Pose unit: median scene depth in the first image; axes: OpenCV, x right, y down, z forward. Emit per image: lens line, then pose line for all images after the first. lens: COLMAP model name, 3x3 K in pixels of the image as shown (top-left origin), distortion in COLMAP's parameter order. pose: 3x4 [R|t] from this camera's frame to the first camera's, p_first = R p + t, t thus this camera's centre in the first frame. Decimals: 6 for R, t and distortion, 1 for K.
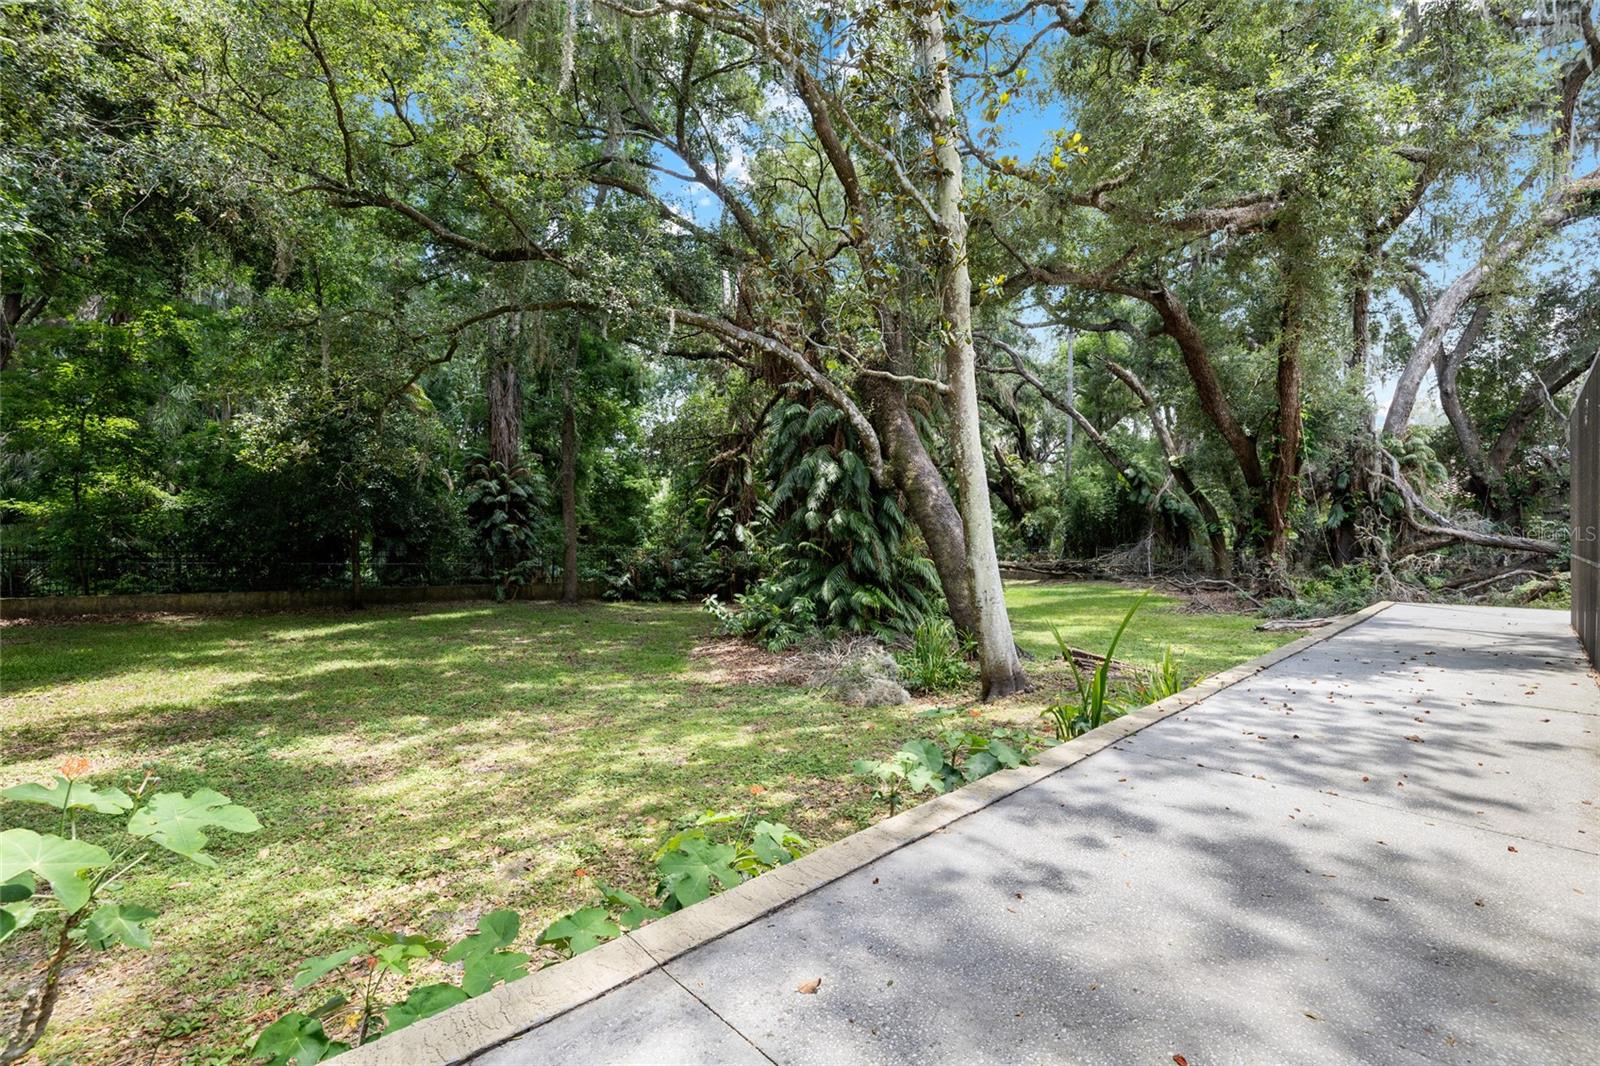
lens RADIAL K [[713.5, 0, 800.4], [0, 713.5, 535.5], [0, 0, 1]] dist [-0.010975, 0.002657]
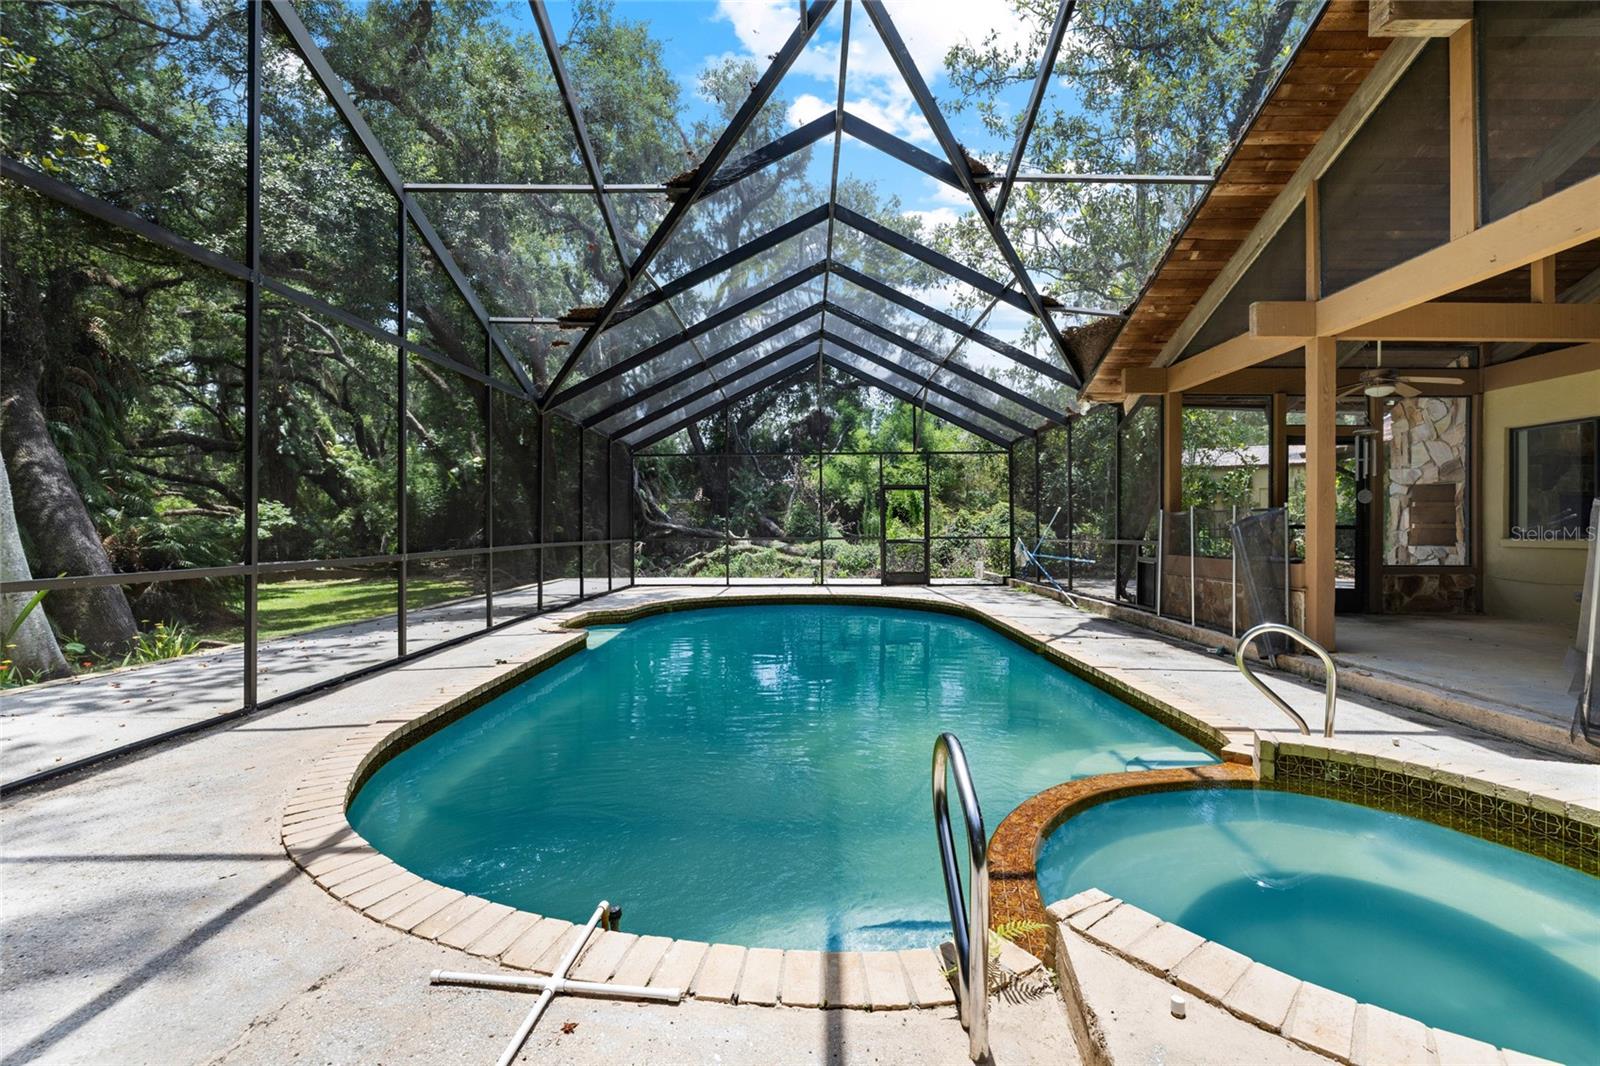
lens RADIAL K [[713.5, 0, 807.1], [0, 713.5, 525.6], [0, 0, 1]] dist [-0.010975, 0.002657]
pose [[0.705119, -0.003367, 0.709081, 0.137408], [0.009748, 0.999940, -0.004945, 0.003124], [-0.709022, 0.010398, 0.705109, -0.165727]]
